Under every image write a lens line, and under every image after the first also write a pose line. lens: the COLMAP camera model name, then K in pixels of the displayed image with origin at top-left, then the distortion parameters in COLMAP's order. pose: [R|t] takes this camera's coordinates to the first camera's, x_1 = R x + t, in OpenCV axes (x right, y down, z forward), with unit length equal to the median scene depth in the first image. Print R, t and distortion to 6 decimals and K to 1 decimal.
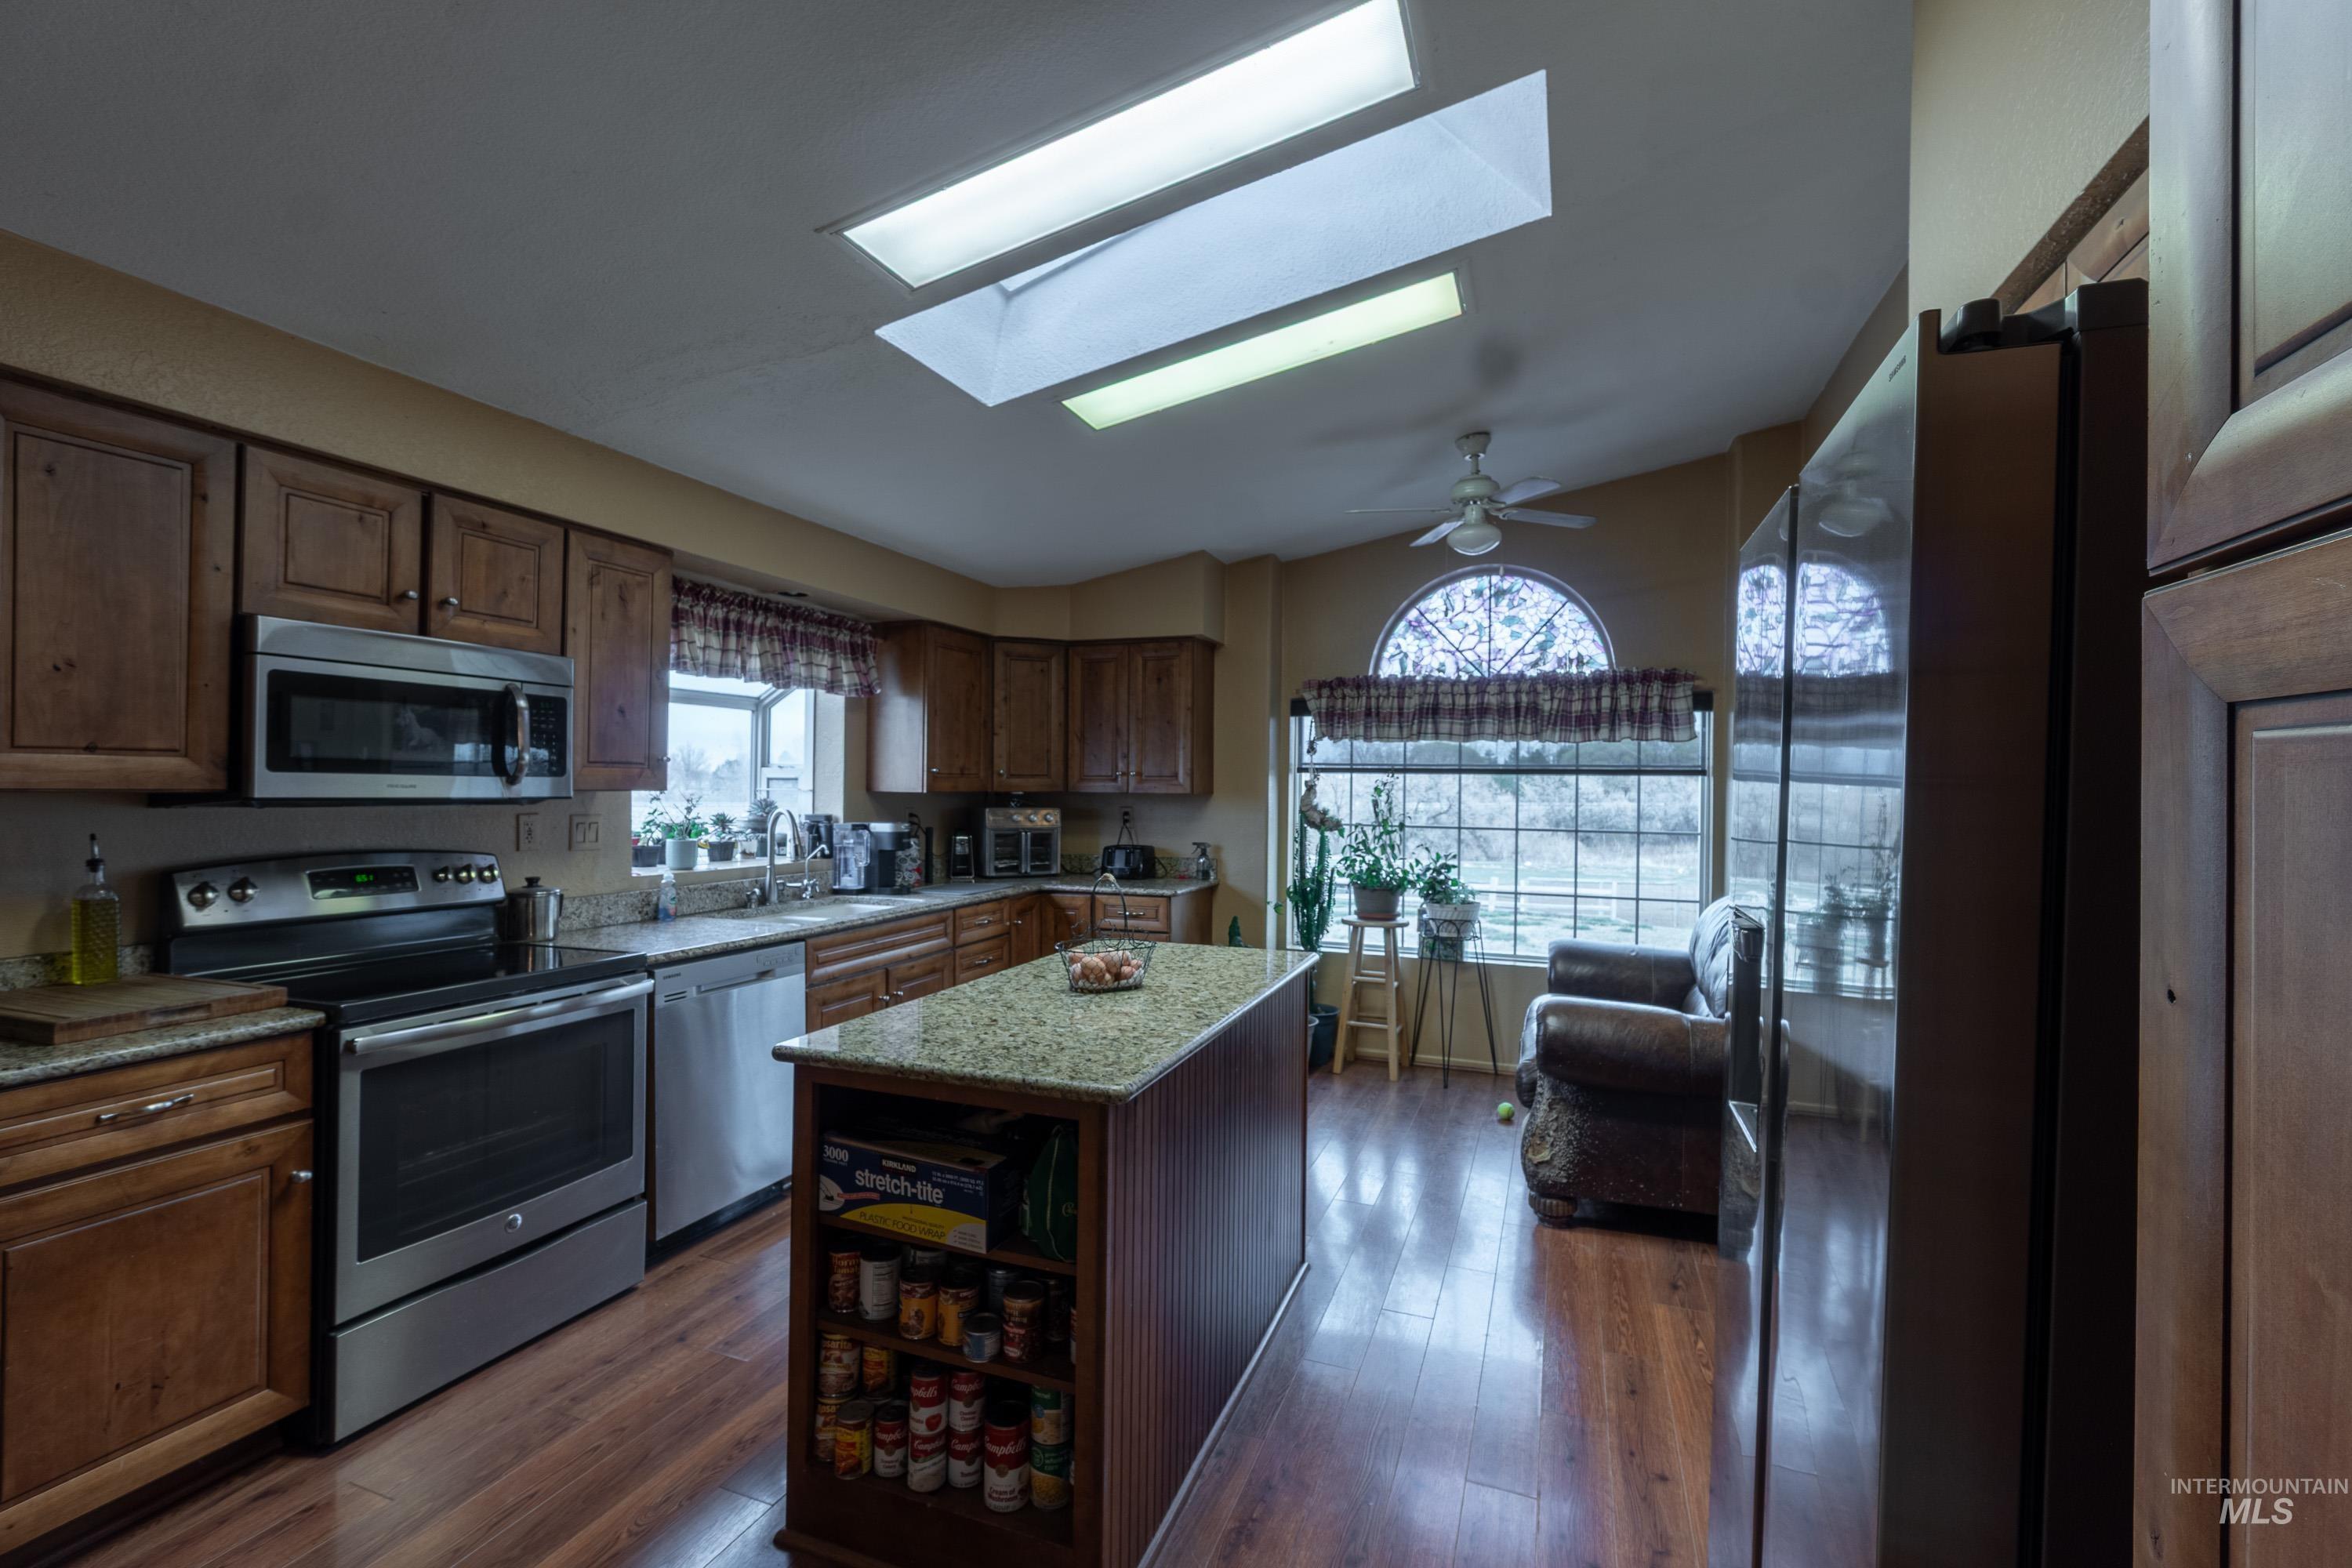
lens RADIAL K [[1004.7, 0, 1172.5], [0, 1004.7, 786.4], [0, 0, 1]] dist [-0.002818, 0.000916]
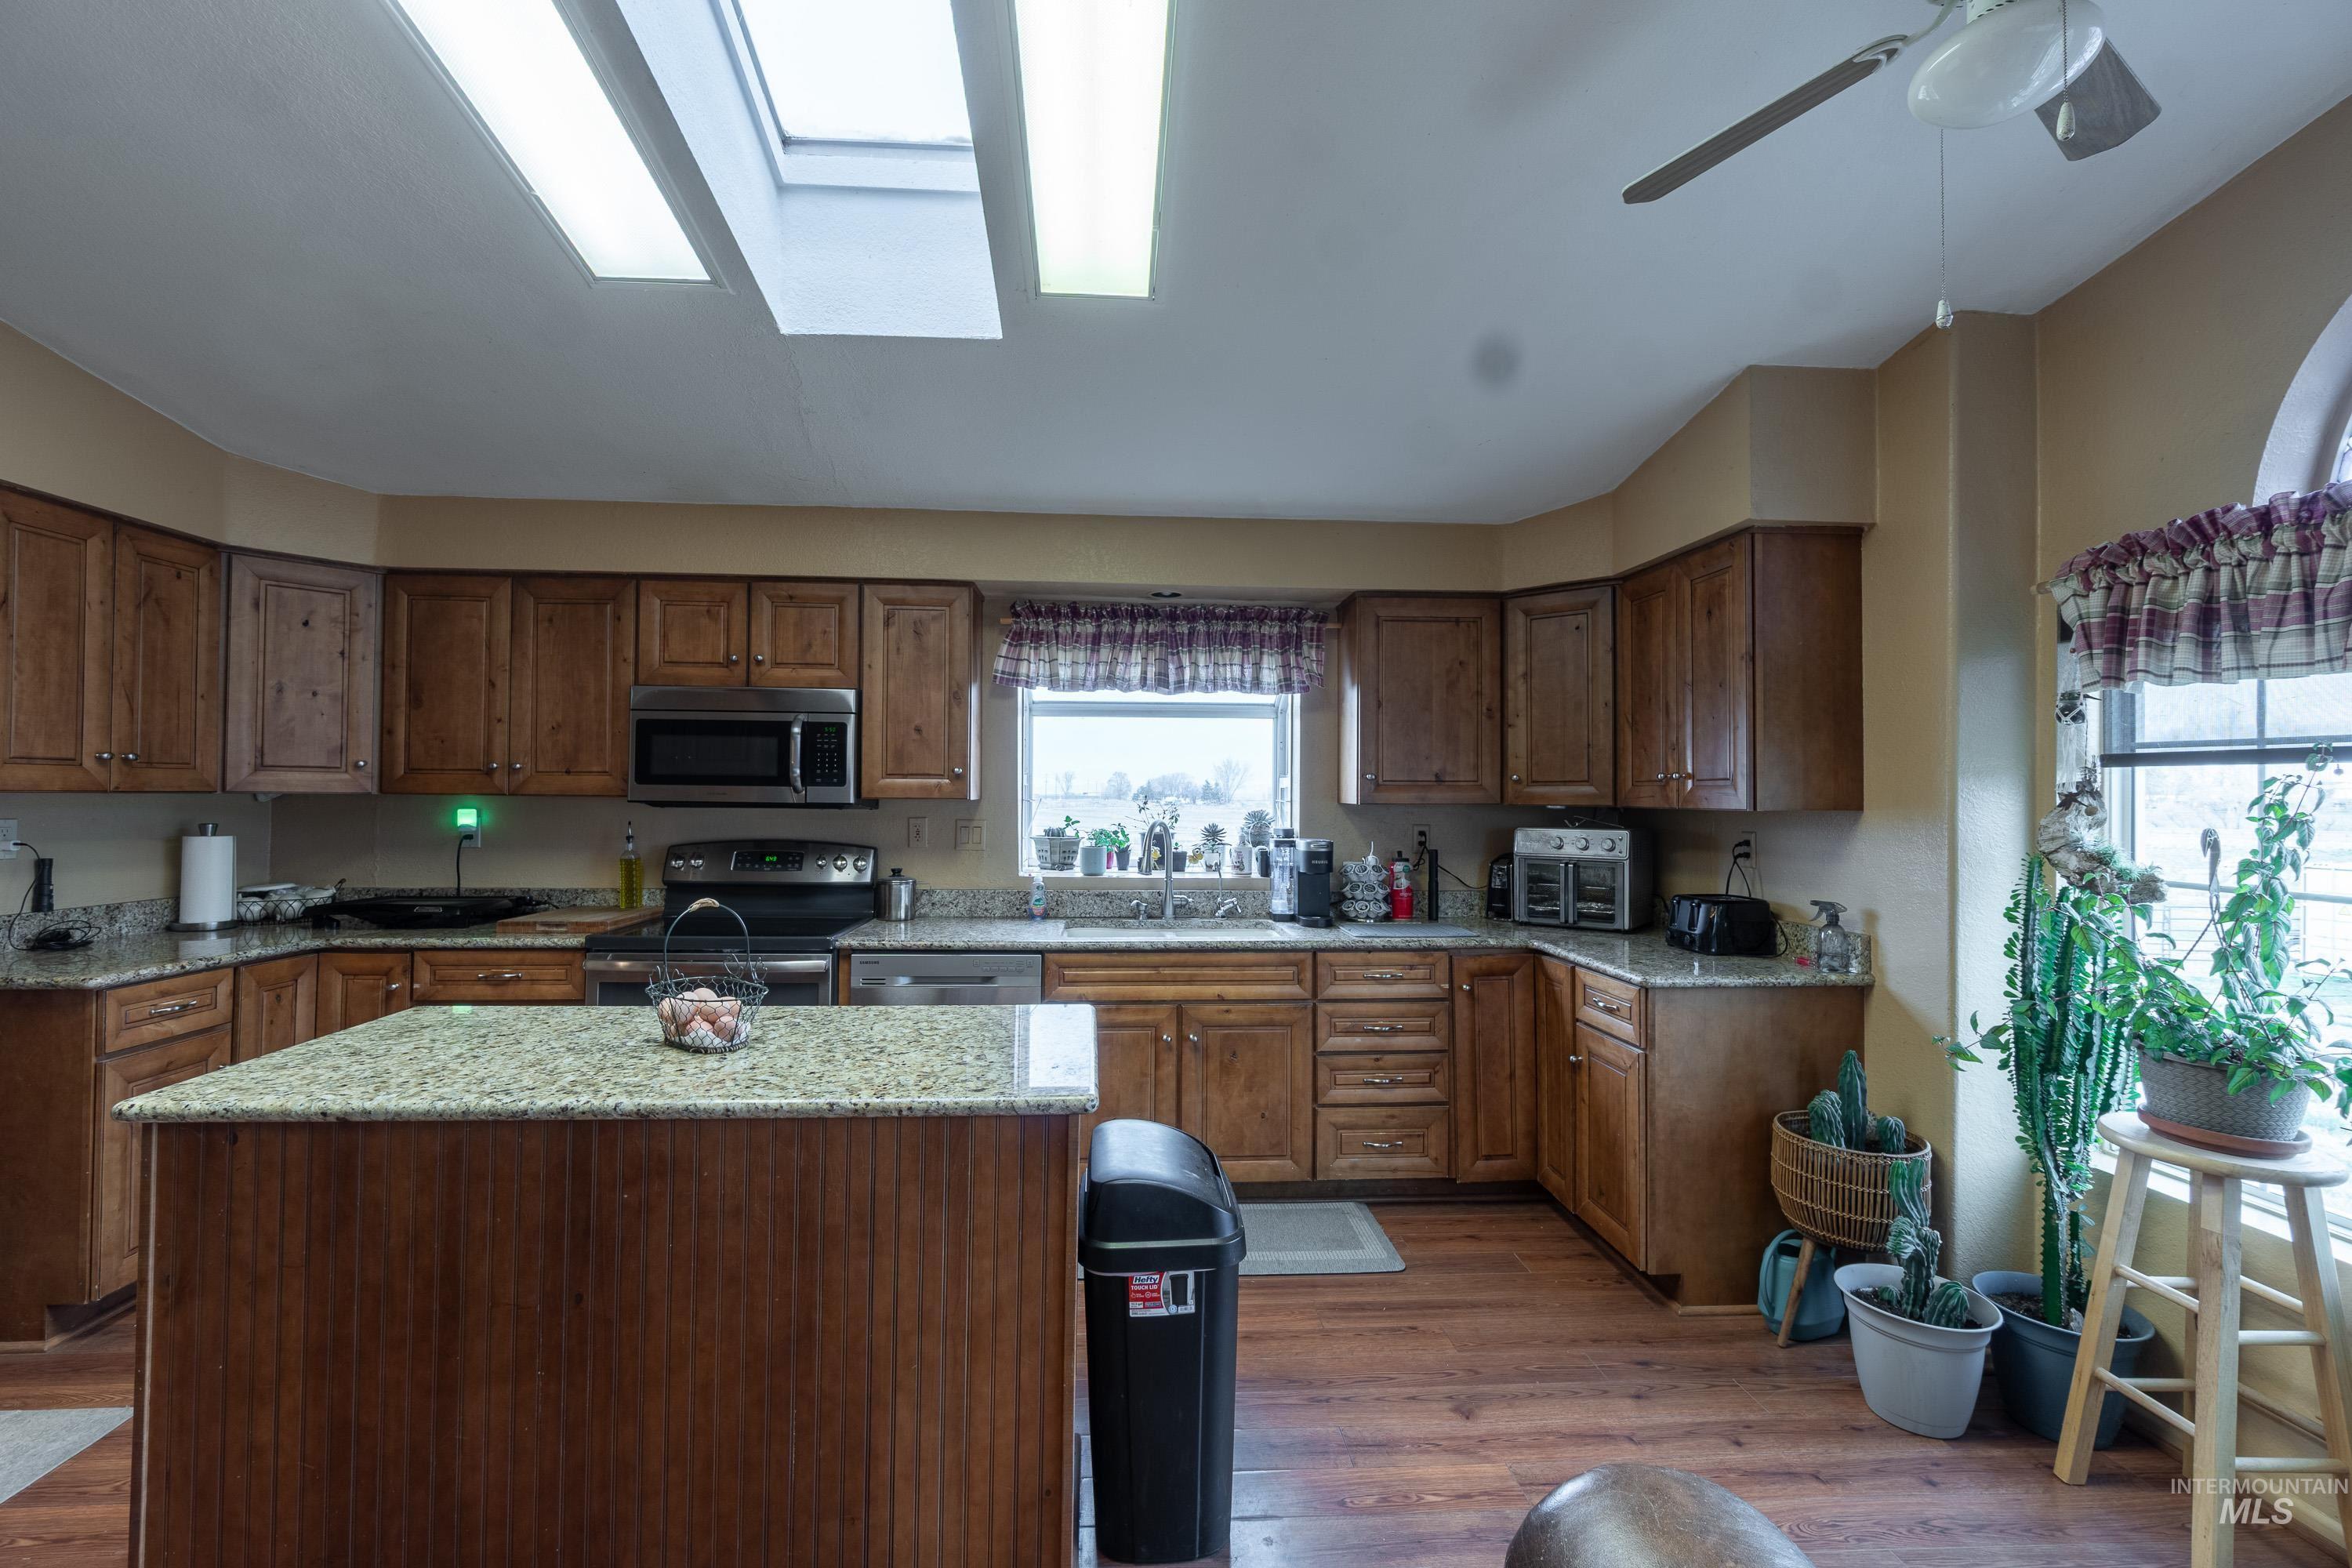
lens RADIAL K [[1004.7, 0, 1175.9], [0, 1004.7, 782.1], [0, 0, 1]] dist [-0.002818, 0.000916]
pose [[0.422370, -0.014869, -0.906302, 0.584877], [-0.004411, 0.999820, -0.018459, 0.005040], [0.906413, 0.011794, 0.422228, 0.727502]]
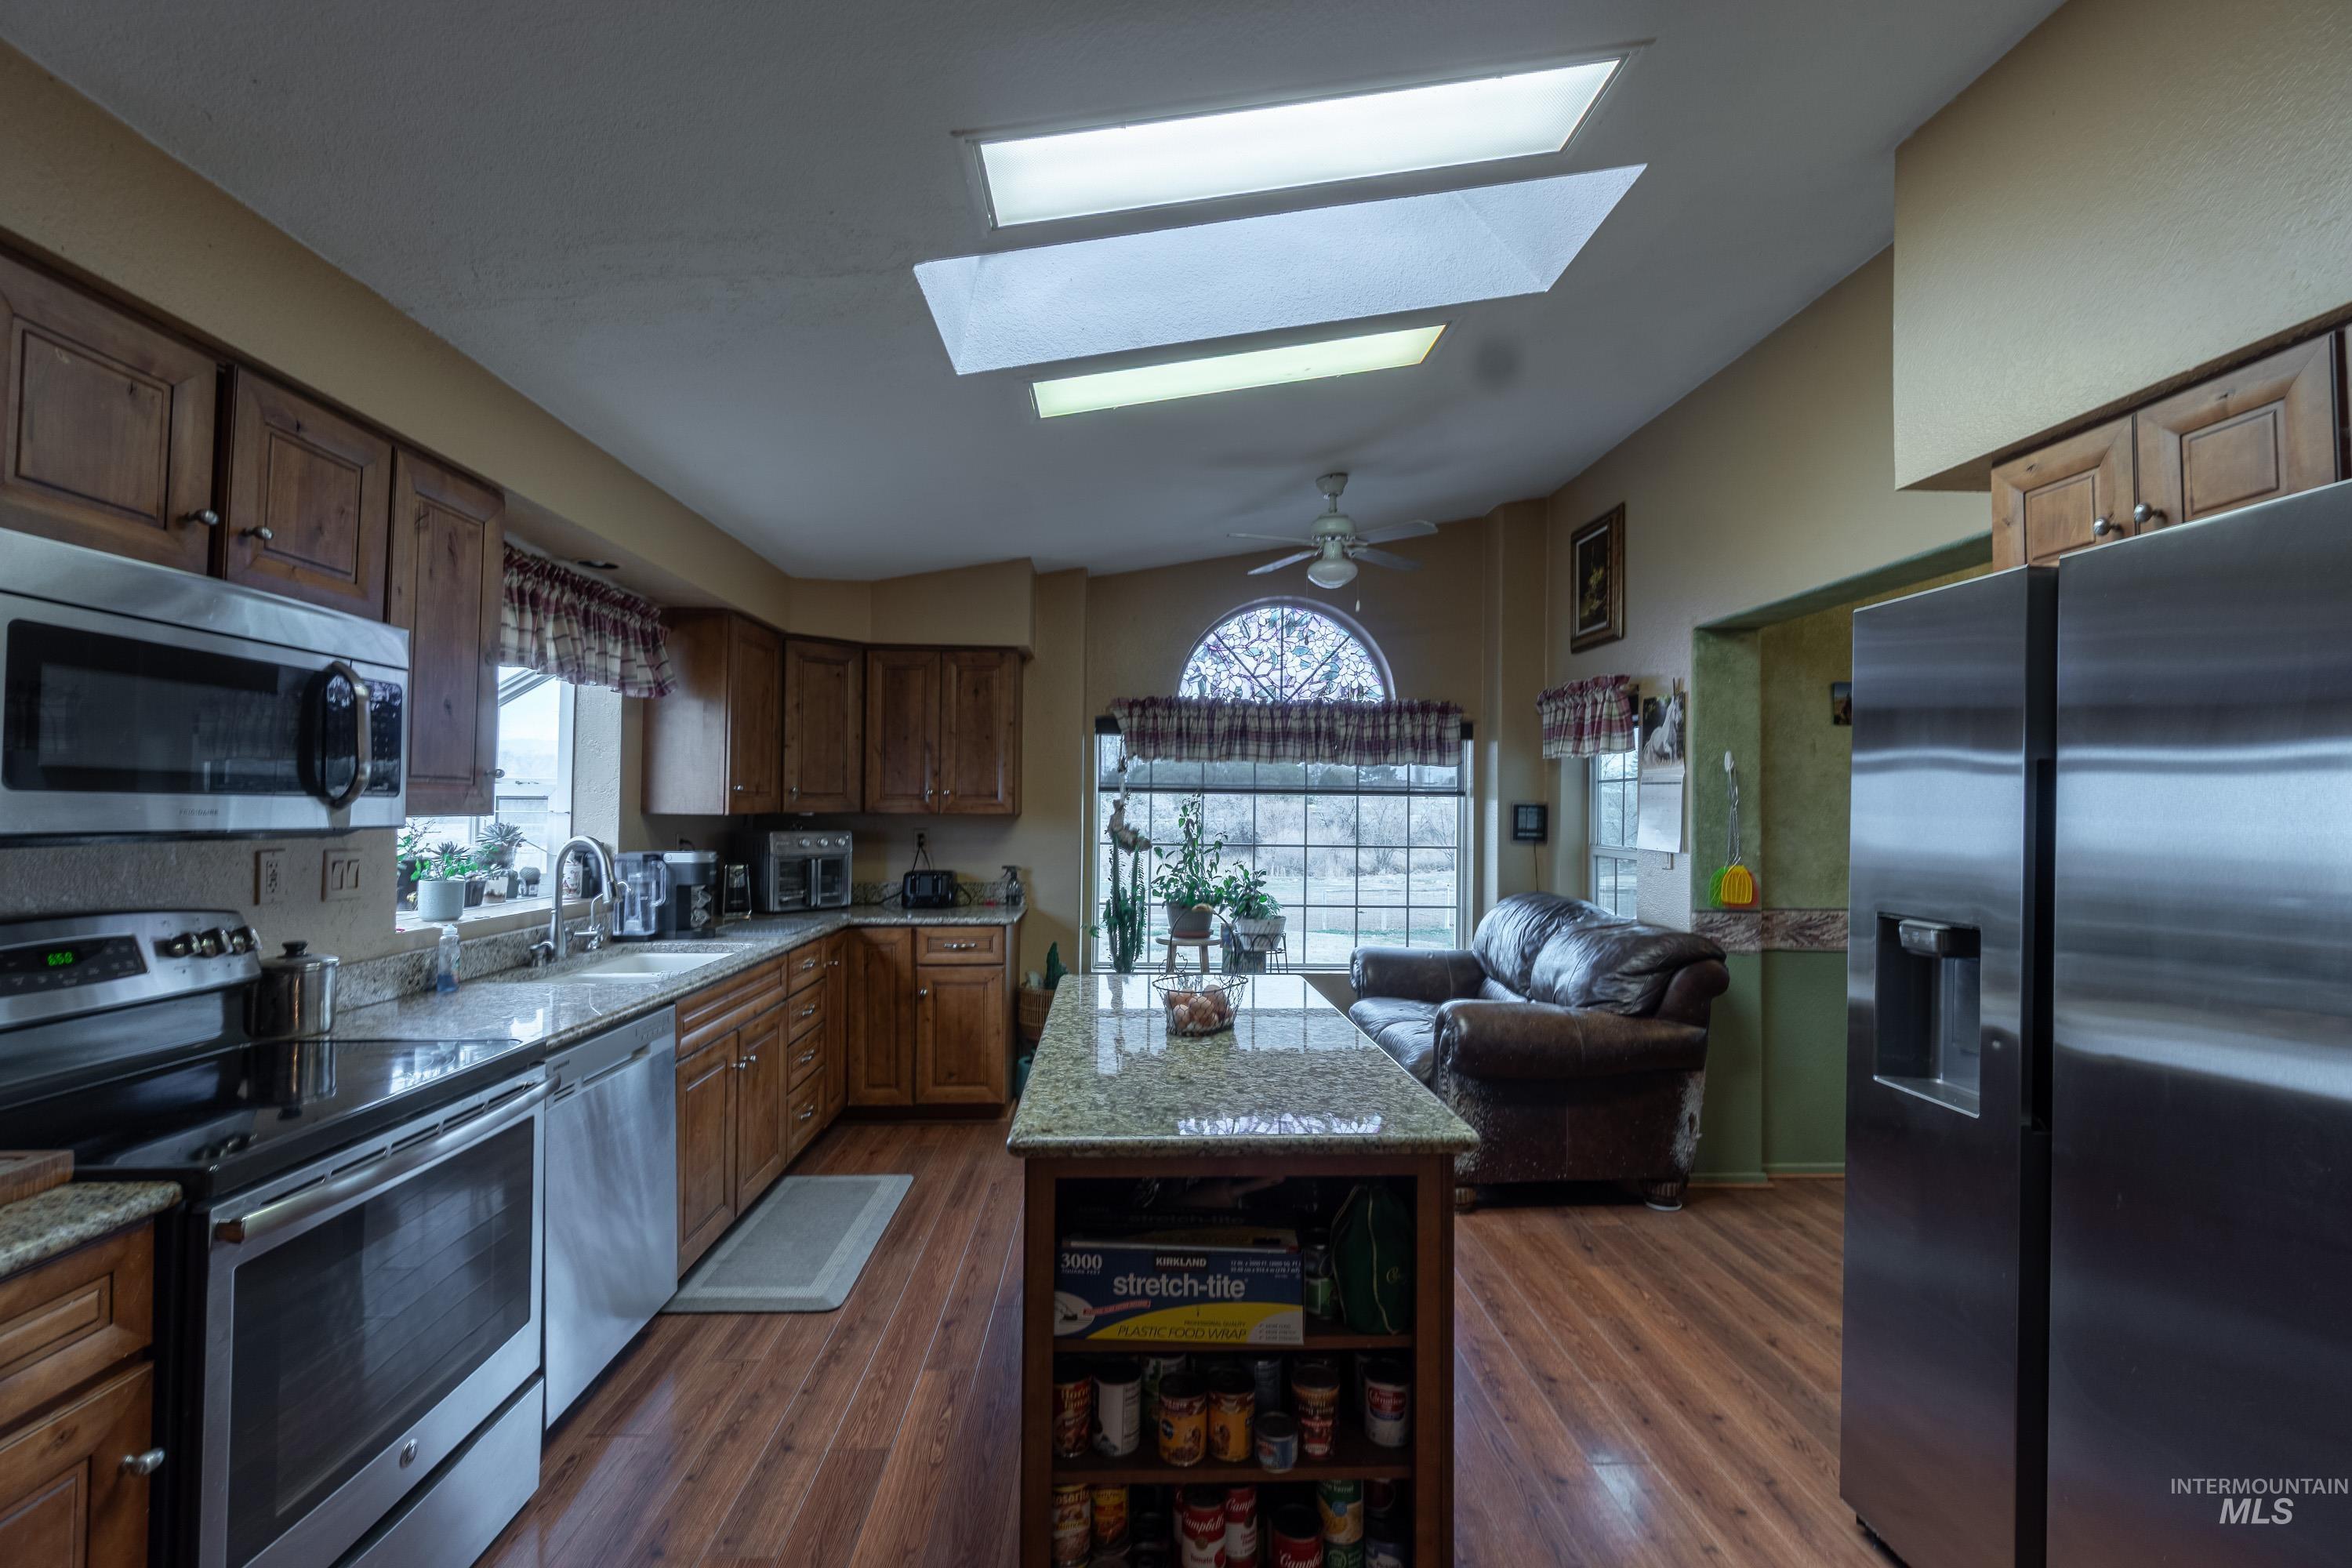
lens RADIAL K [[1004.7, 0, 1169.2], [0, 1004.7, 785.8], [0, 0, 1]] dist [-0.002818, 0.000916]
pose [[0.918127, 0.006300, 0.396237, -0.332440], [0.000648, 0.999848, -0.017399, -0.004176], [-0.396287, 0.016231, 0.917983, 0.119355]]
